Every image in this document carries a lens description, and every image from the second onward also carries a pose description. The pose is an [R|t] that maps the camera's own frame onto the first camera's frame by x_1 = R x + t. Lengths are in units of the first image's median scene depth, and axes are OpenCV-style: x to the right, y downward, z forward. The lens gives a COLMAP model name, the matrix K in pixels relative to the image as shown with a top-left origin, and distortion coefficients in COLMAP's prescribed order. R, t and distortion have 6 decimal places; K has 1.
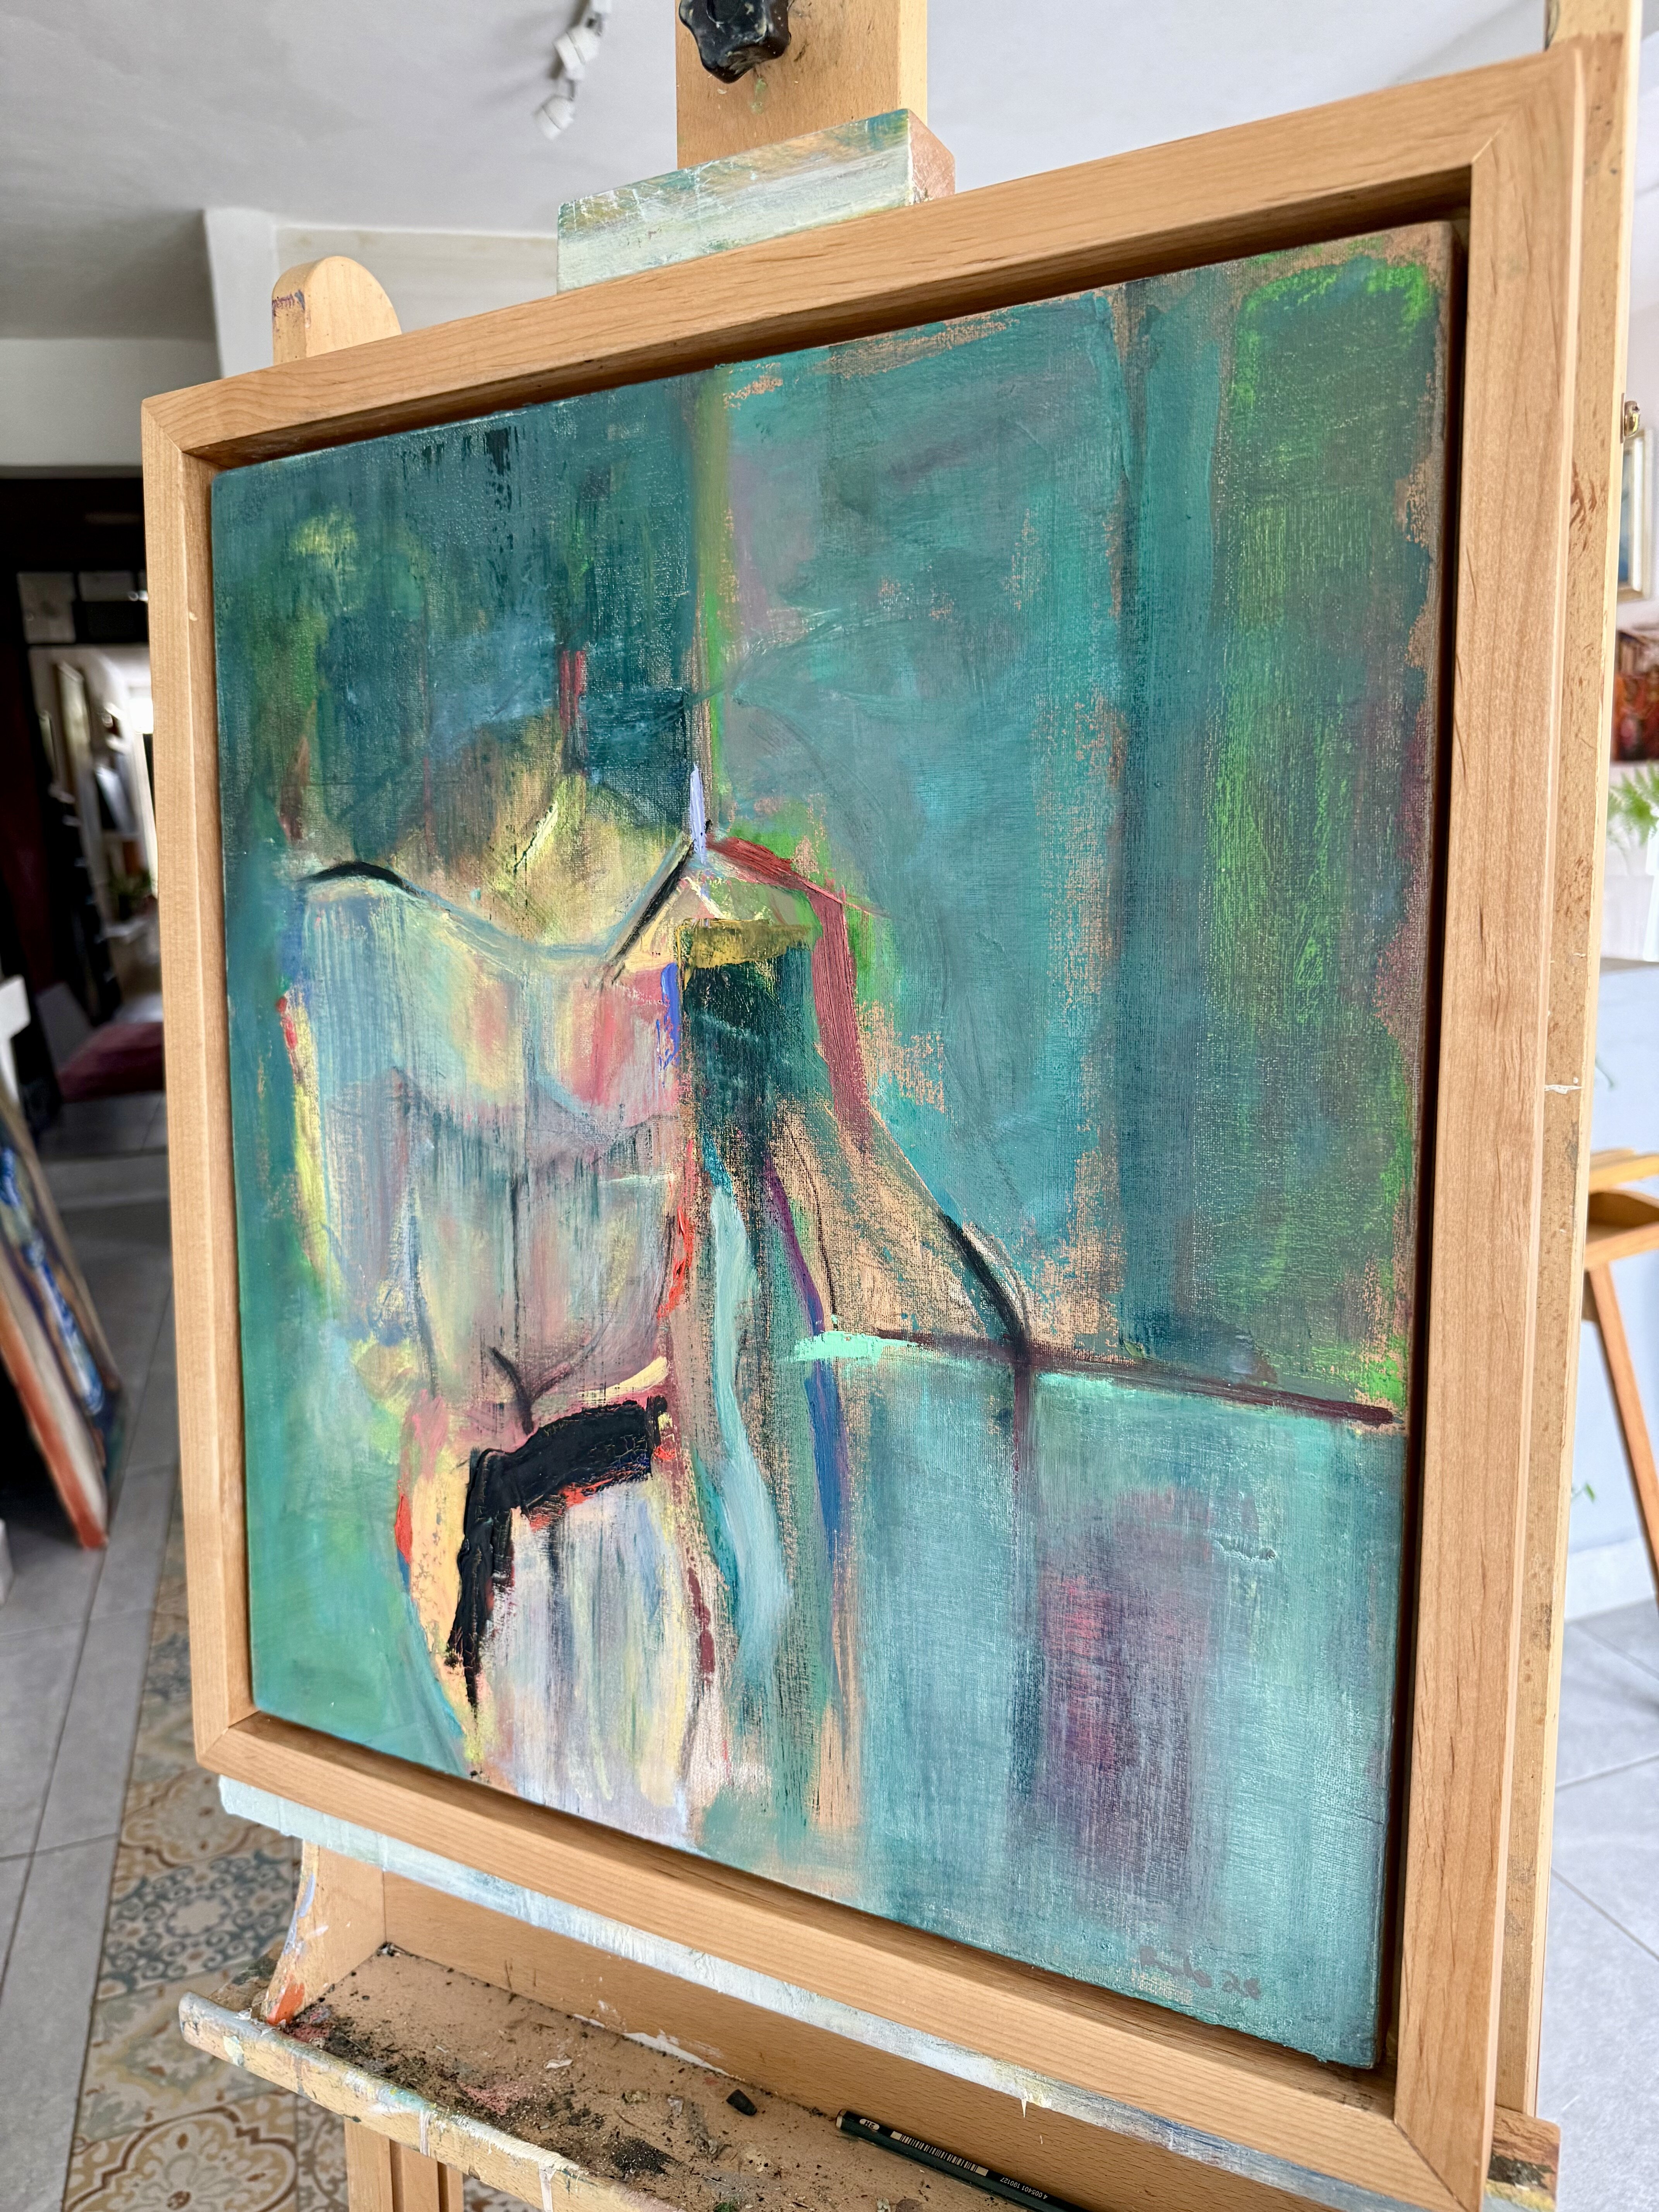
lens RADIAL K [[1582.8, 0, 842.5], [0, 1582.8, 1111.4], [0, 0, 1]] dist [0.001252, -0.021570]
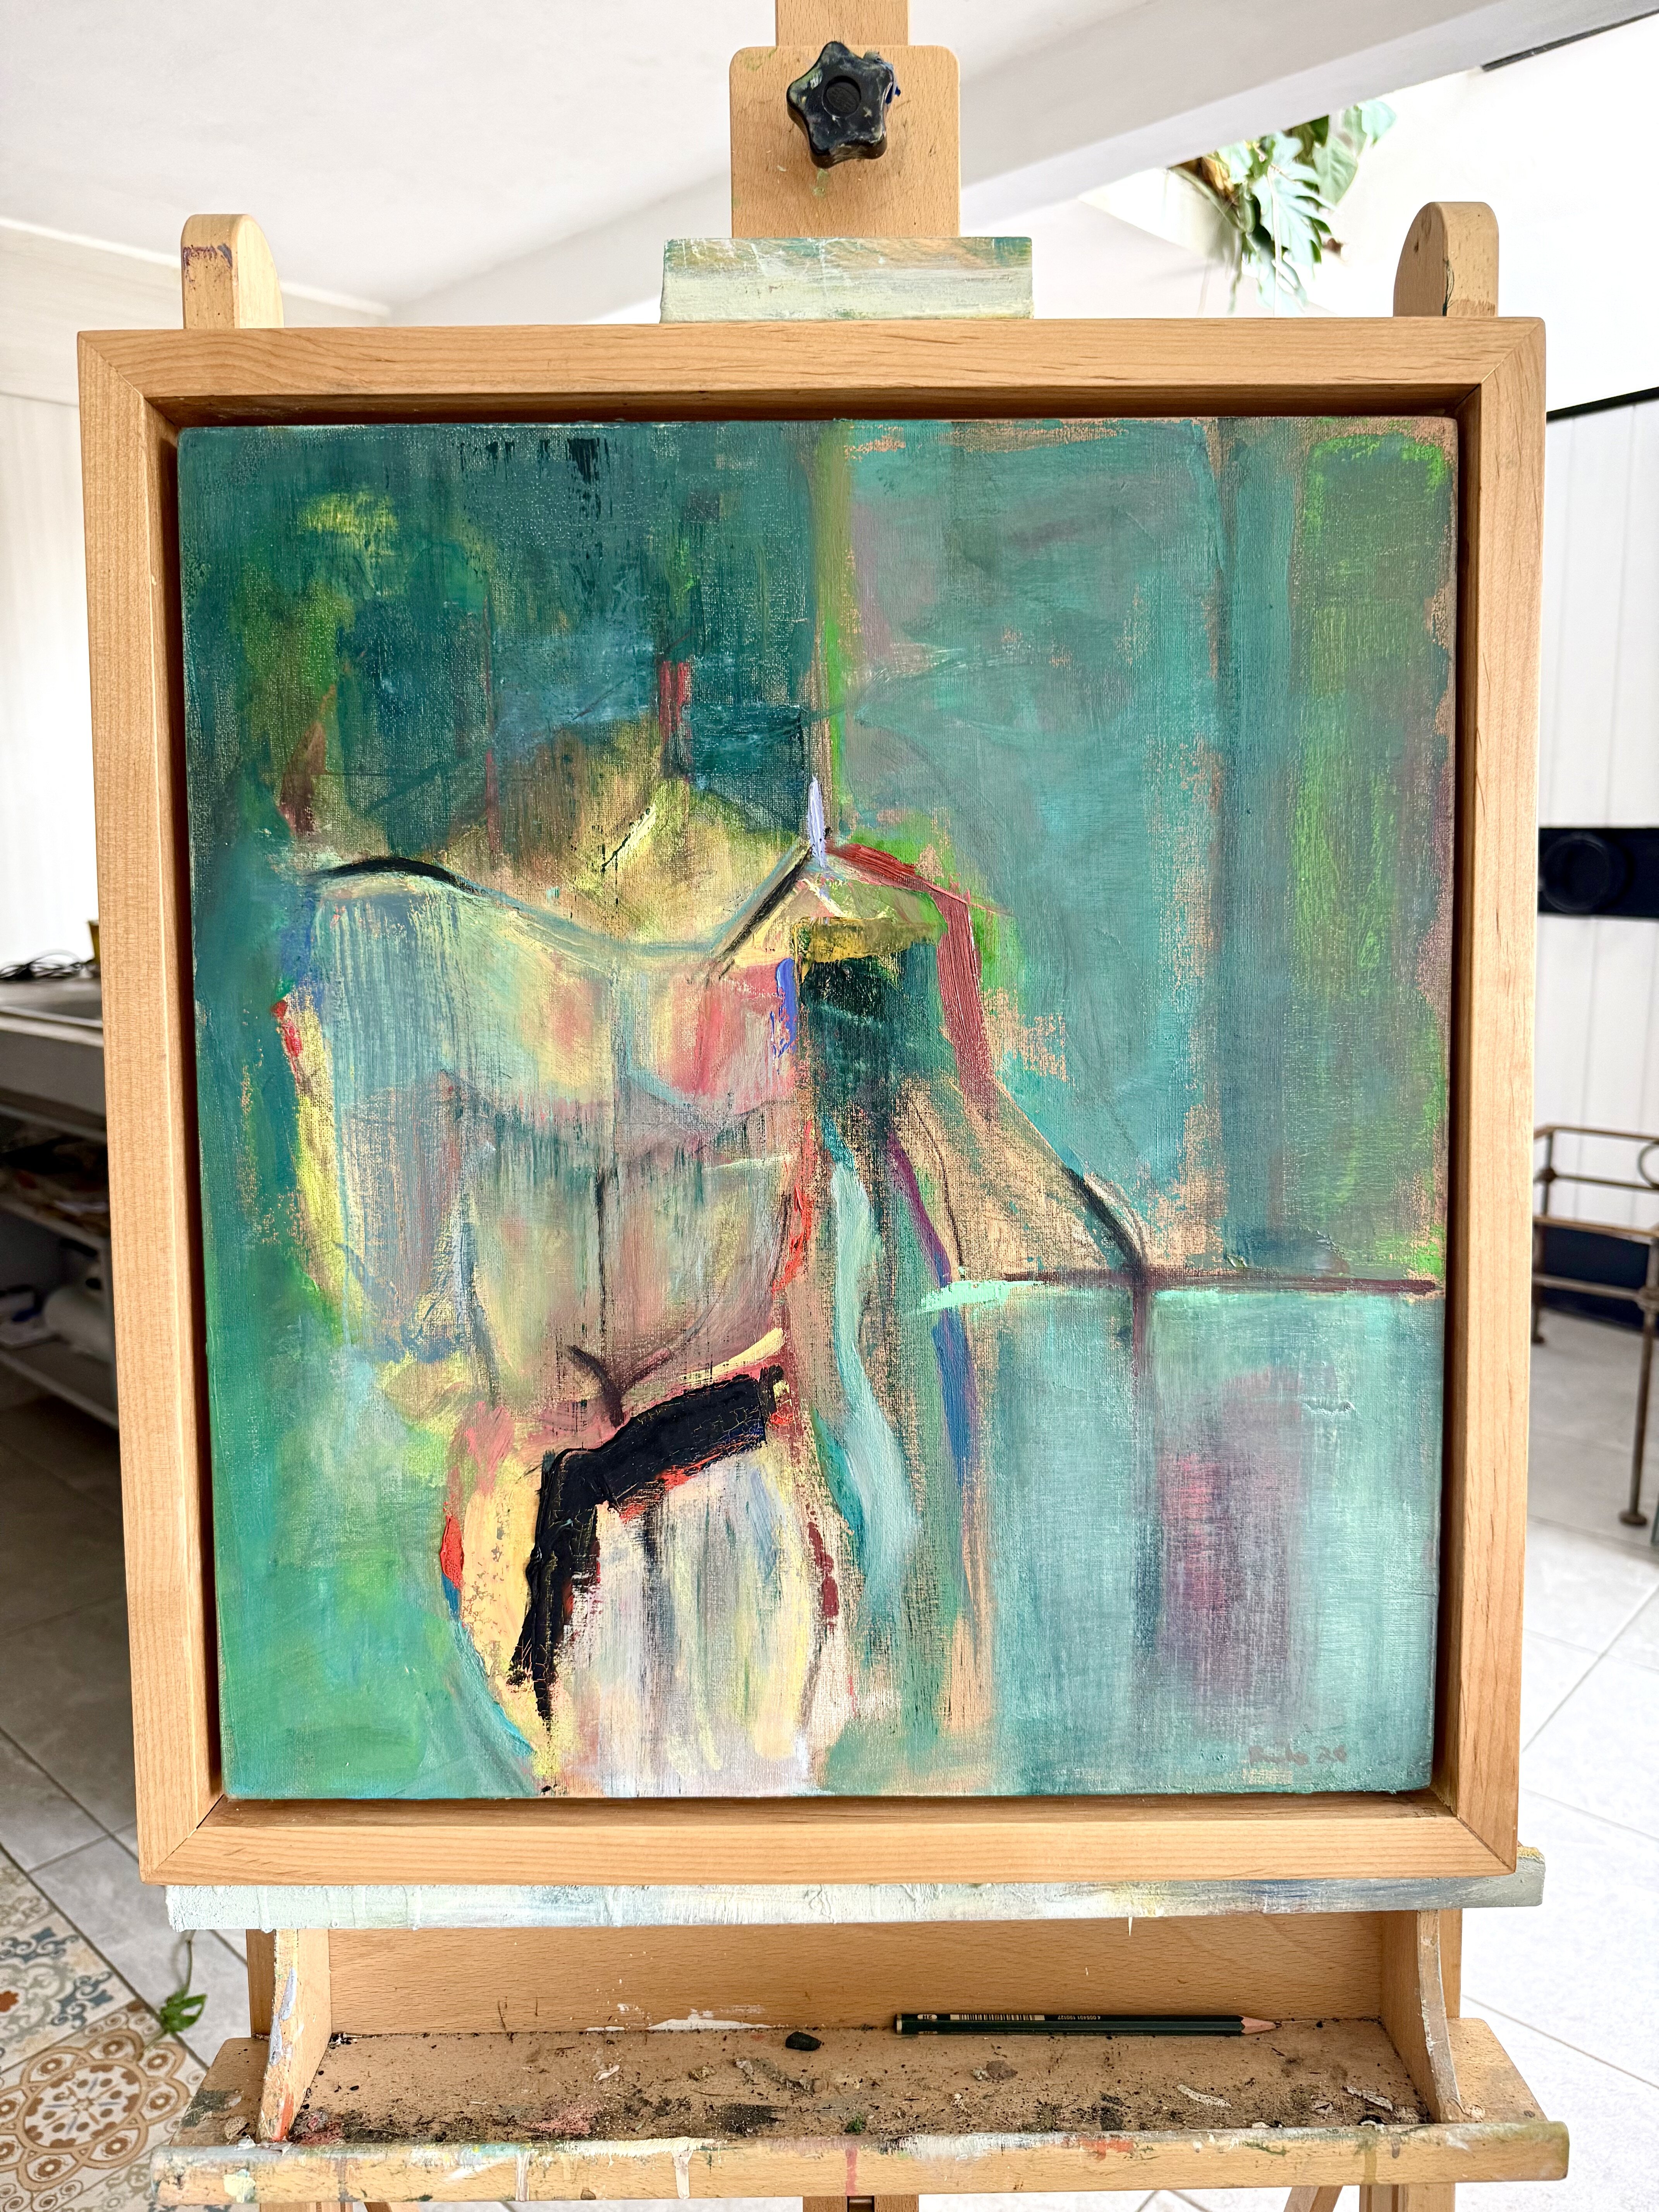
lens RADIAL K [[1582.8, 0, 820.2], [0, 1582.8, 1118.0], [0, 0, 1]] dist [0.001252, -0.021570]
pose [[0.877524, -0.042804, 0.477618, -0.660665], [0.057635, 0.998202, -0.016433, 0.036993], [-0.476057, 0.041948, 0.878414, 0.051531]]
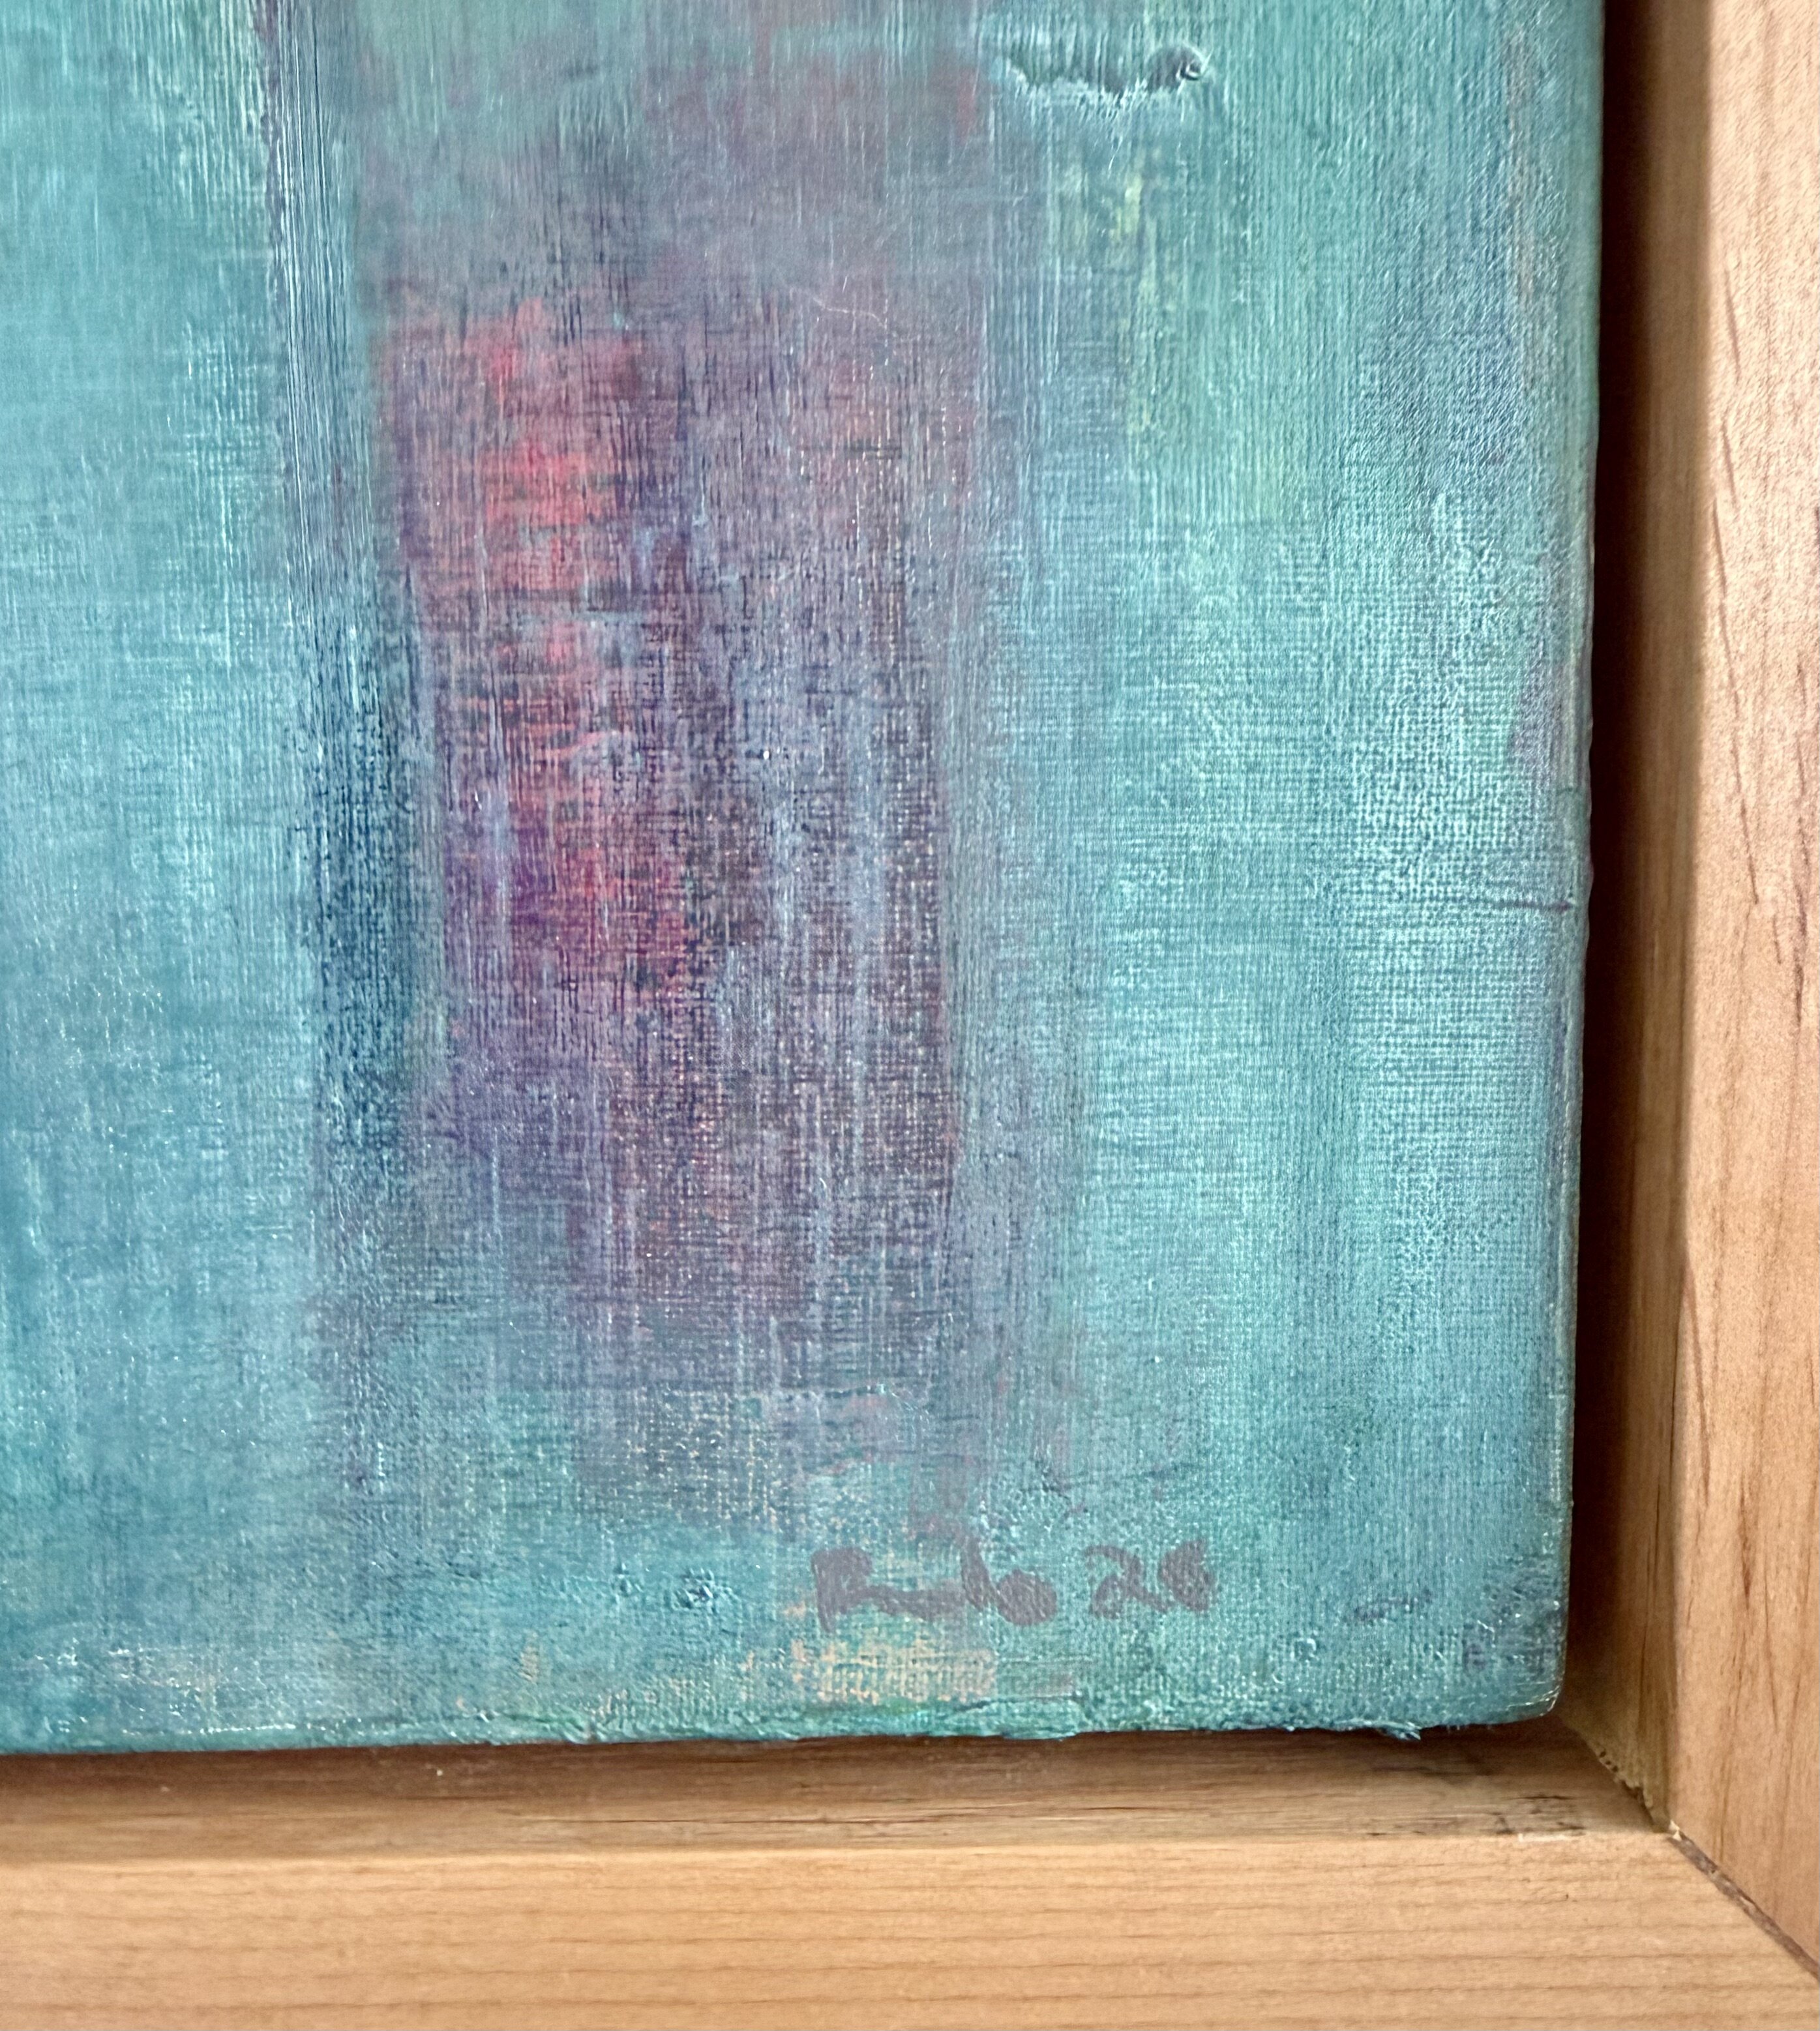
lens RADIAL K [[1729.7, 0, 909.2], [0, 1729.7, 1090.0], [0, 0, 1]] dist [-0.001147, -0.019776]
pose [[0.882555, -0.070648, 0.464872, 0.055597], [0.071902, 0.997298, 0.015056, 0.425849], [-0.464680, 0.020138, 0.885250, 0.680864]]
